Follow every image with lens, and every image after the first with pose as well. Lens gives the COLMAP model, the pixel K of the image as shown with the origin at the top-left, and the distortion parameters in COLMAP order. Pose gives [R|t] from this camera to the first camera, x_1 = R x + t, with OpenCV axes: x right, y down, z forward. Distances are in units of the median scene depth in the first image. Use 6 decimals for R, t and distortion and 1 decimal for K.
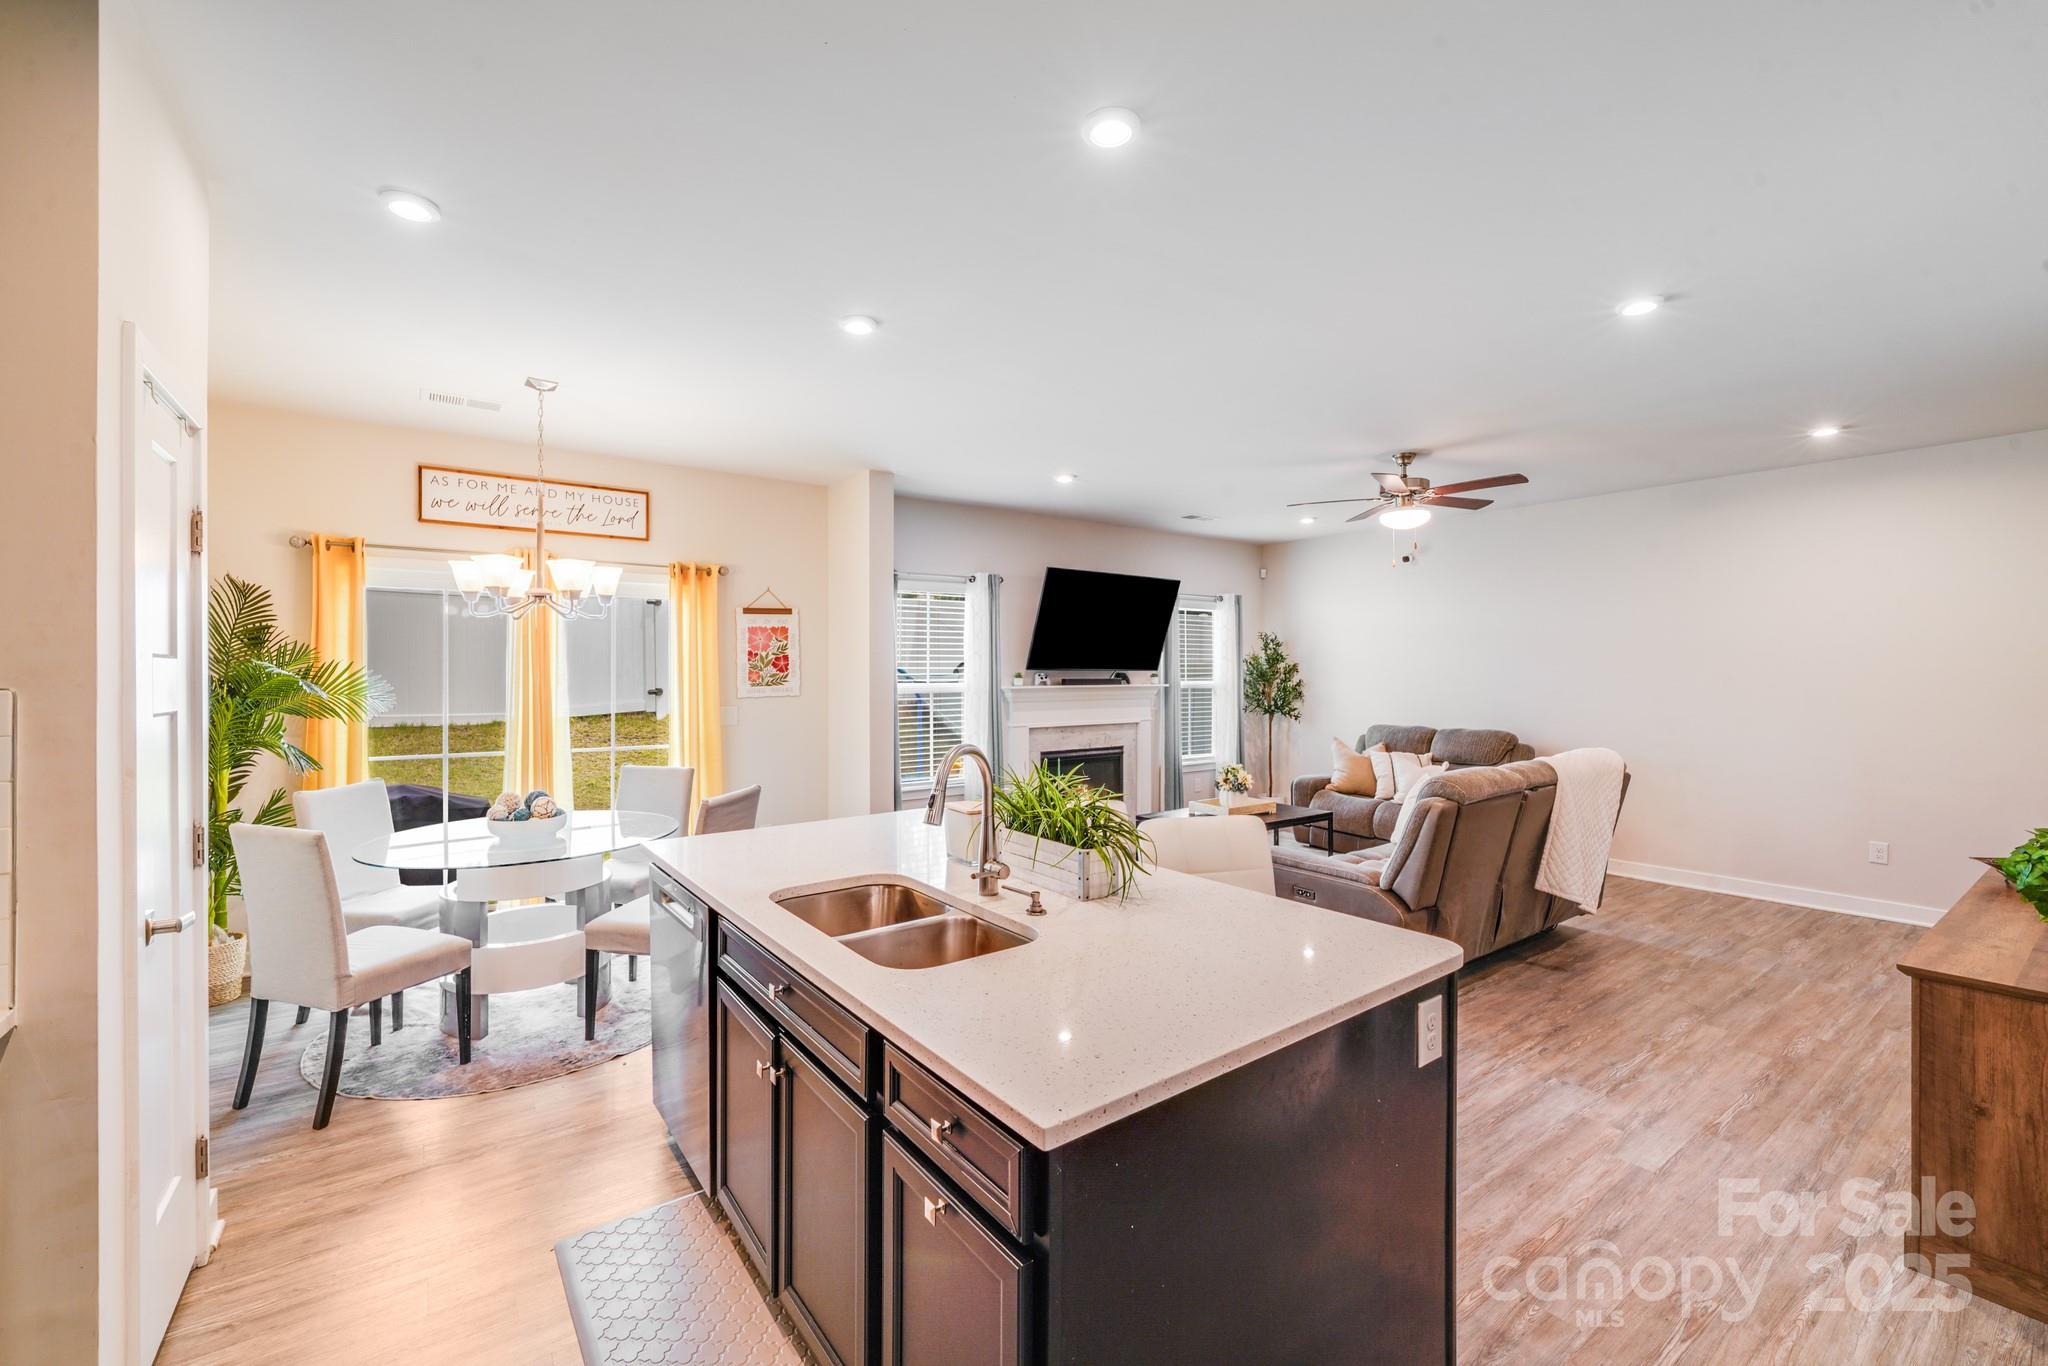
lens RADIAL K [[832.6, 0, 1028.4], [0, 832.6, 674.7], [0, 0, 1]] dist [-0.007028, -0.002363]
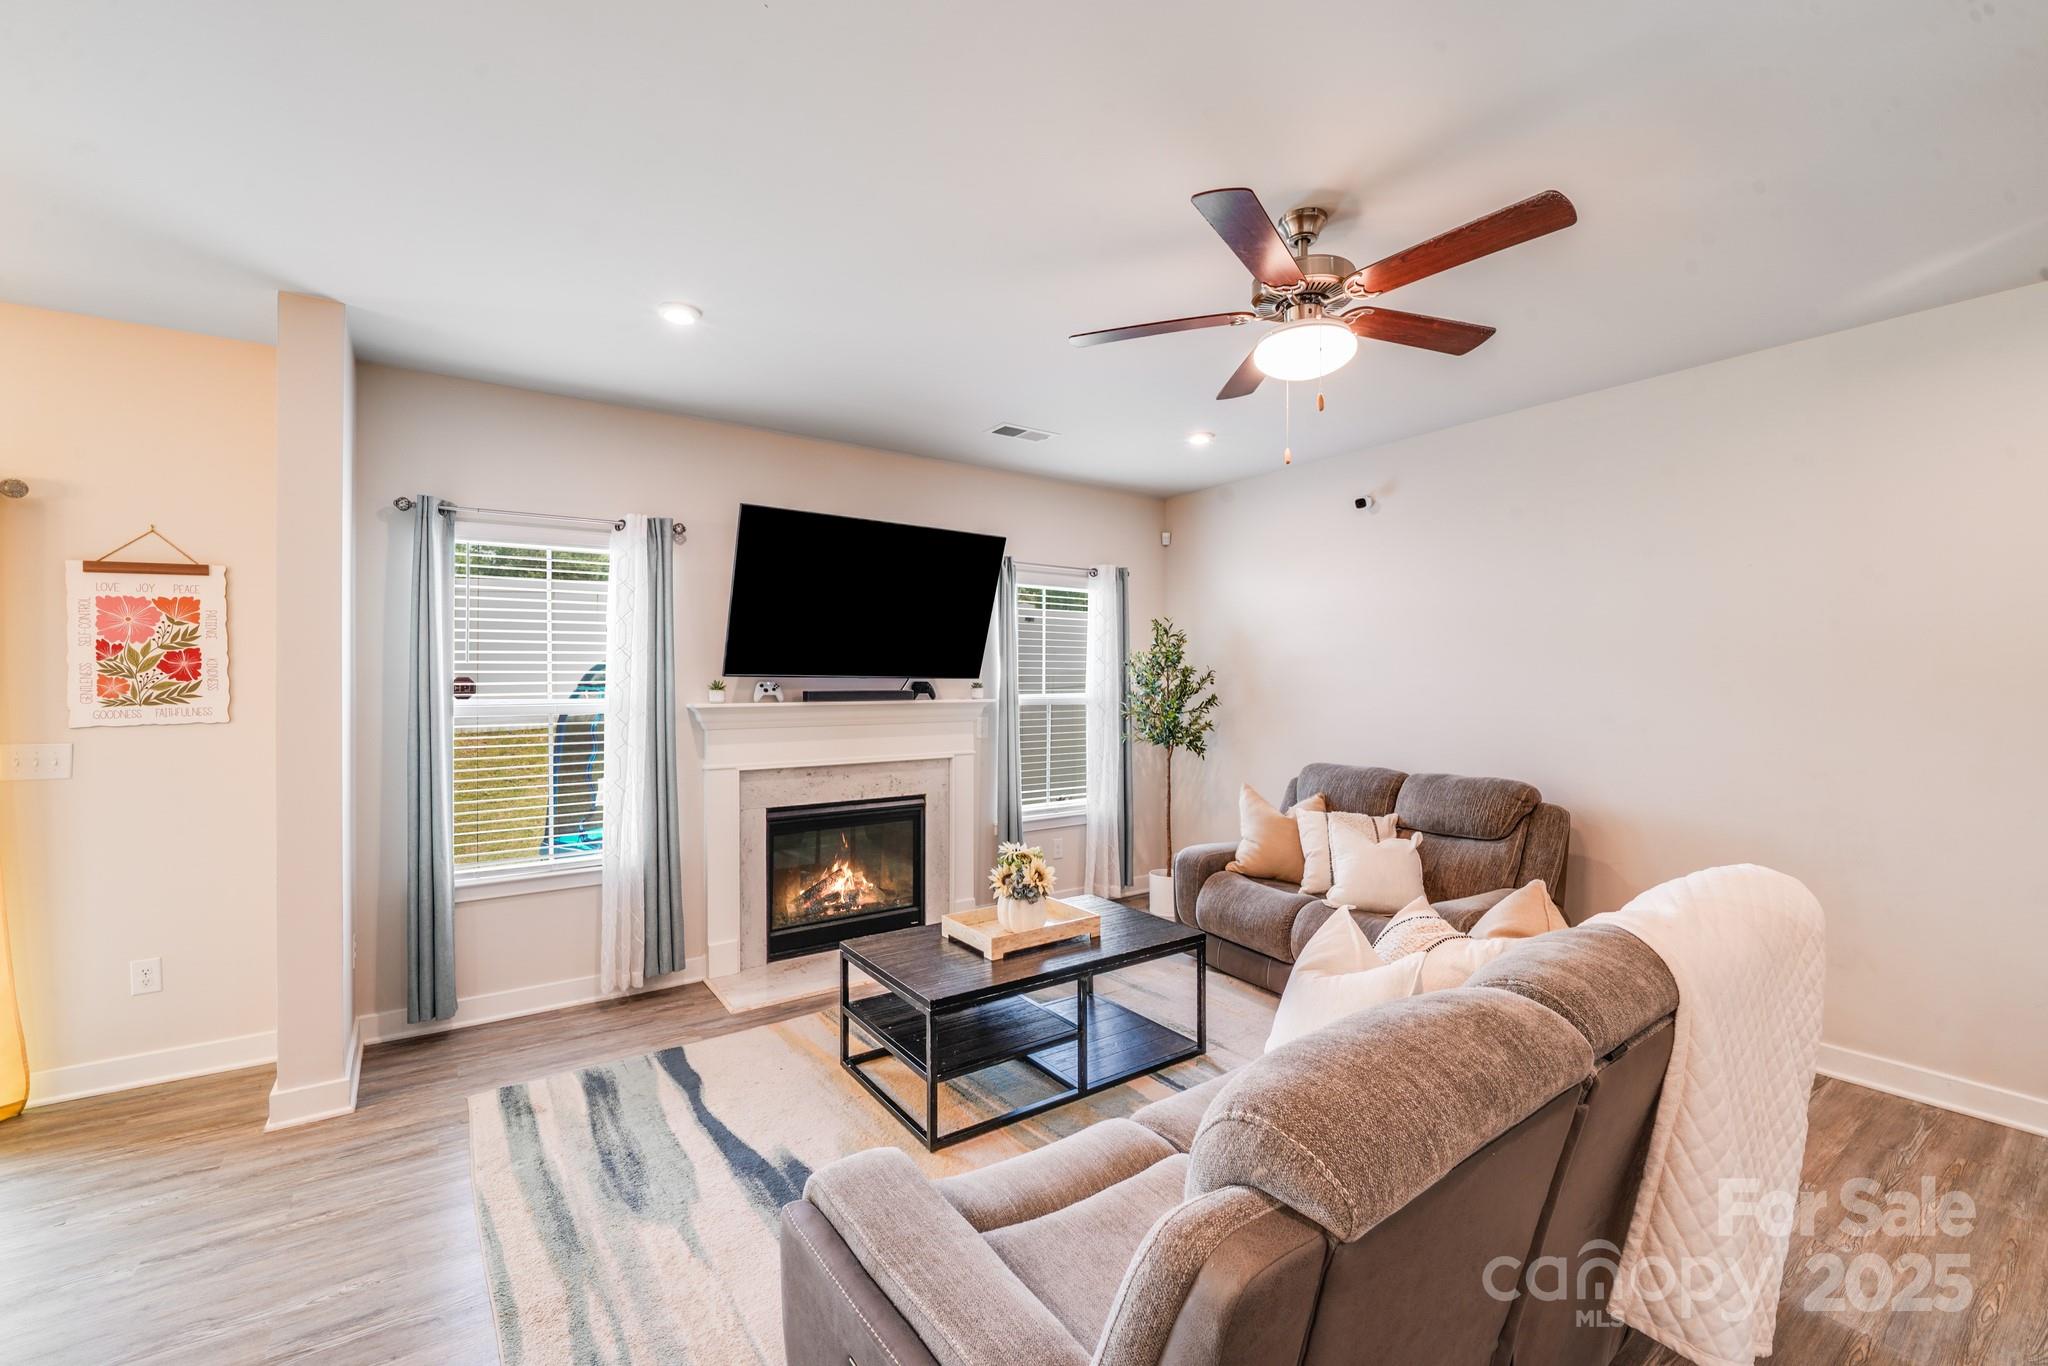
lens RADIAL K [[832.6, 0, 1020.5], [0, 832.6, 683.8], [0, 0, 1]] dist [-0.007028, -0.002363]
pose [[0.999831, 0.001434, -0.018343, 0.231023], [-0.001401, 0.999997, 0.001849, -0.002158], [0.018345, -0.001823, 0.999830, 0.405141]]
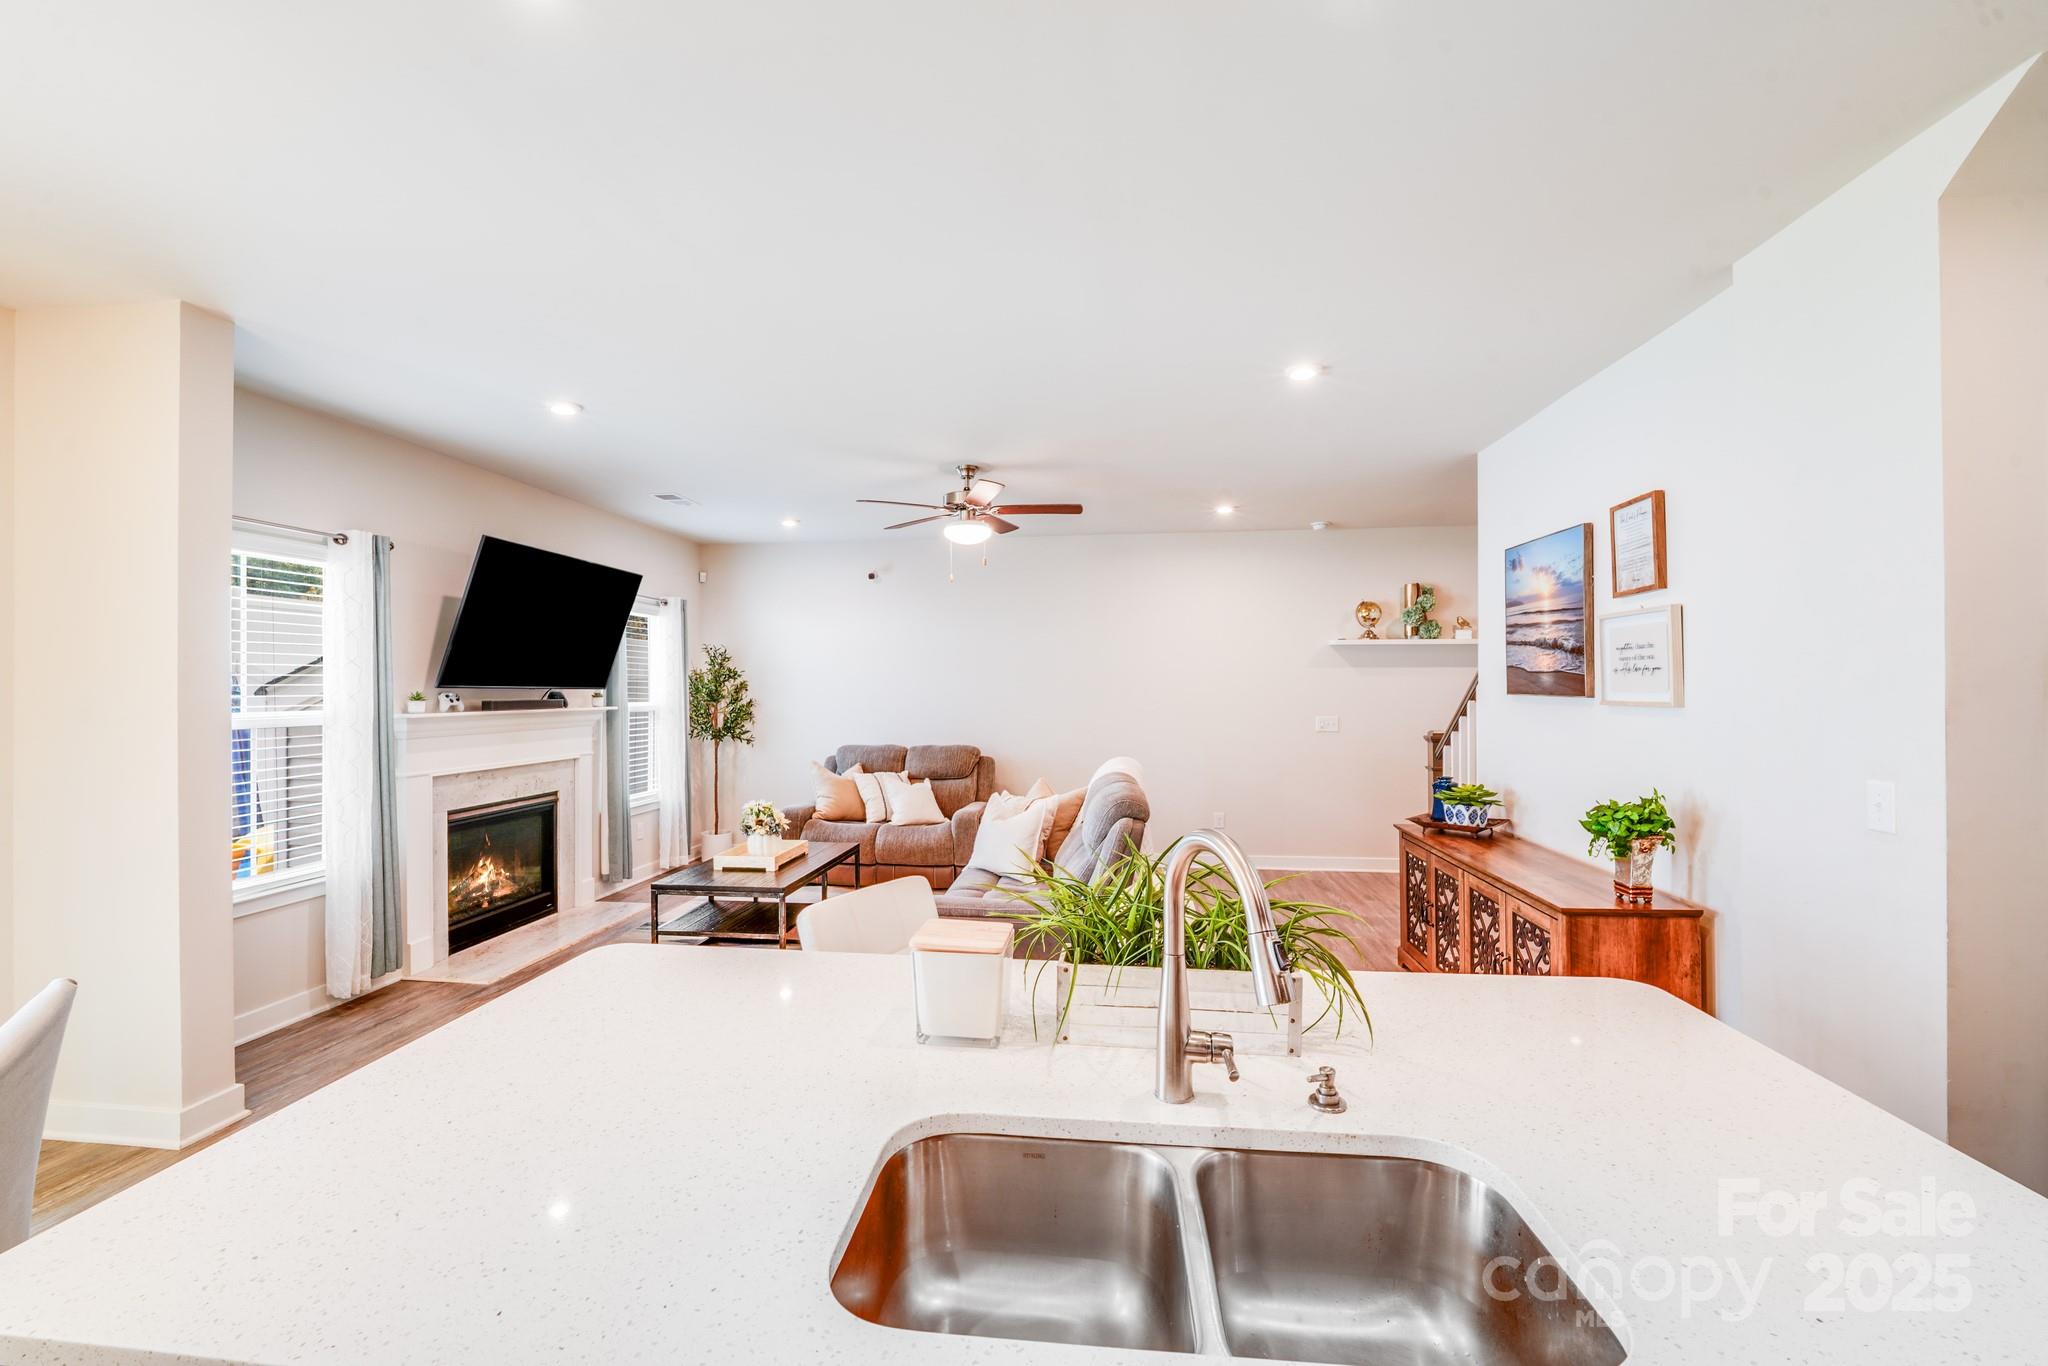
lens RADIAL K [[832.6, 0, 1010.8], [0, 832.6, 688.0], [0, 0, 1]] dist [-0.007028, -0.002363]
pose [[0.686368, -0.000014, 0.727254, -0.170223], [0.004442, 0.999981, -0.004173, -0.001379], [-0.727241, 0.006095, 0.686355, 0.227532]]
